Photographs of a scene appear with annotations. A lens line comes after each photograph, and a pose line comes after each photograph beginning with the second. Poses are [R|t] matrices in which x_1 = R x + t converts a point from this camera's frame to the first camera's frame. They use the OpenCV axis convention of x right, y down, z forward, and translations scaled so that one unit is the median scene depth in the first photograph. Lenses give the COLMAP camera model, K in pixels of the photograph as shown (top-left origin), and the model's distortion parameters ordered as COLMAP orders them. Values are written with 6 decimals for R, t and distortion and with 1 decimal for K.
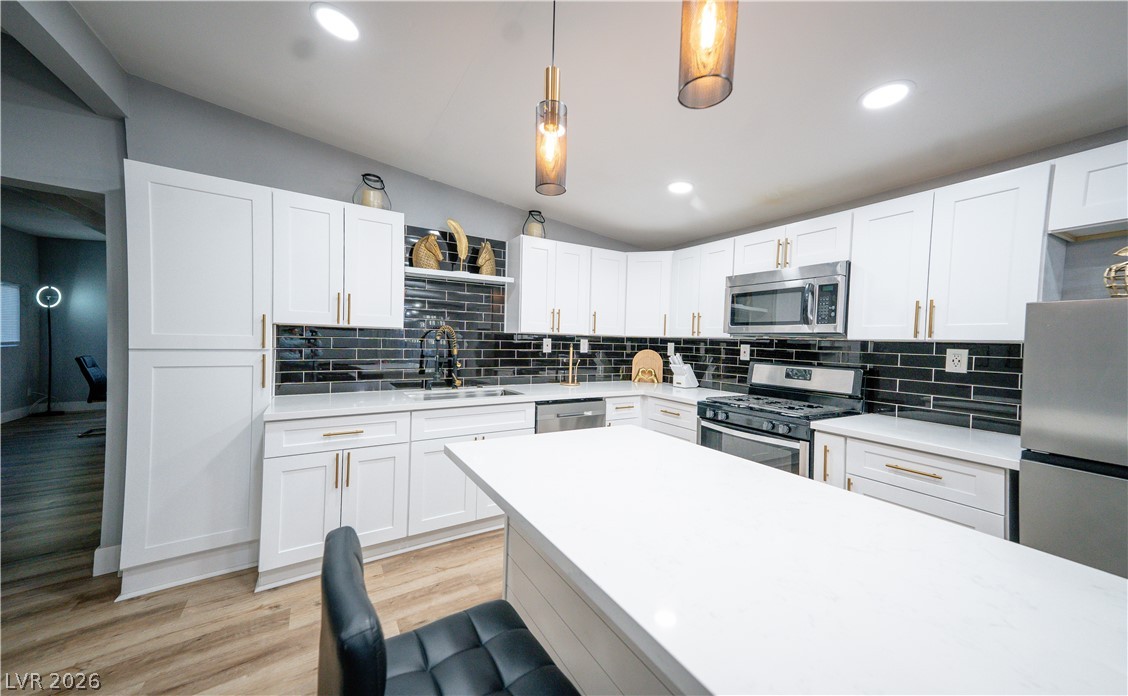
lens RADIAL K [[396.6, 0, 562.0], [0, 396.6, 346.6], [0, 0, 1]] dist [0.013883, 0.000174]
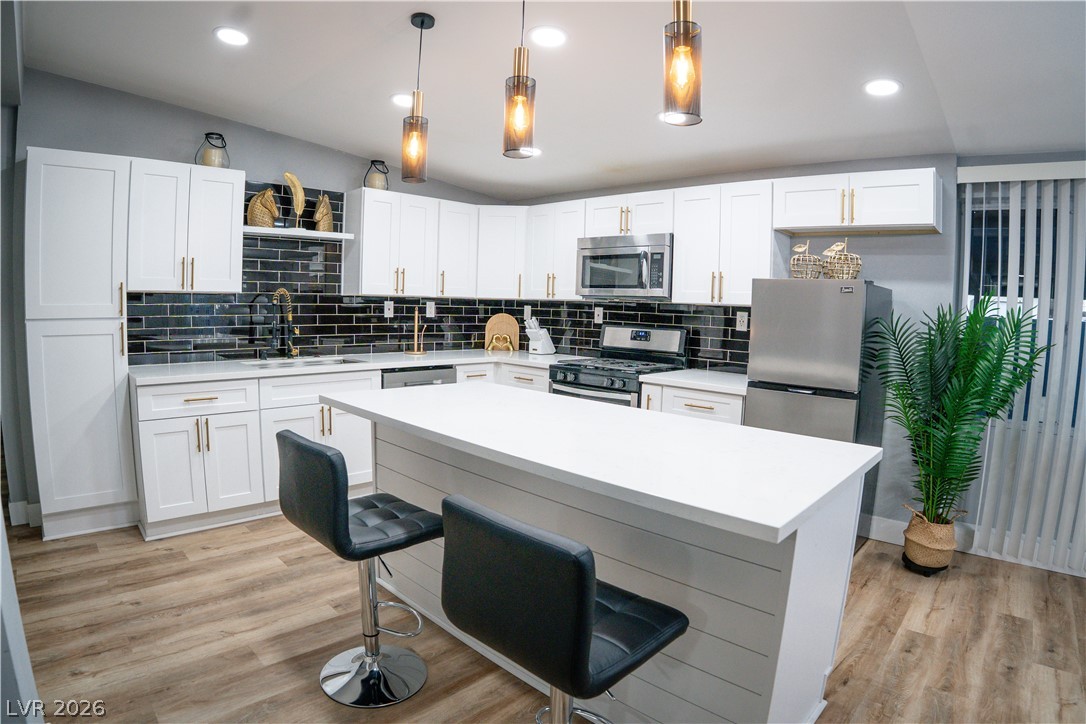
lens RADIAL K [[607.7, 0, 526.2], [0, 607.7, 357.0], [0, 0, 1]] dist [-0.177038, 0.012101]
pose [[0.972757, -0.020822, 0.230888, -0.062191], [0.003511, 0.997167, 0.075133, 0.004498], [-0.231799, -0.072275, 0.970075, -0.441554]]
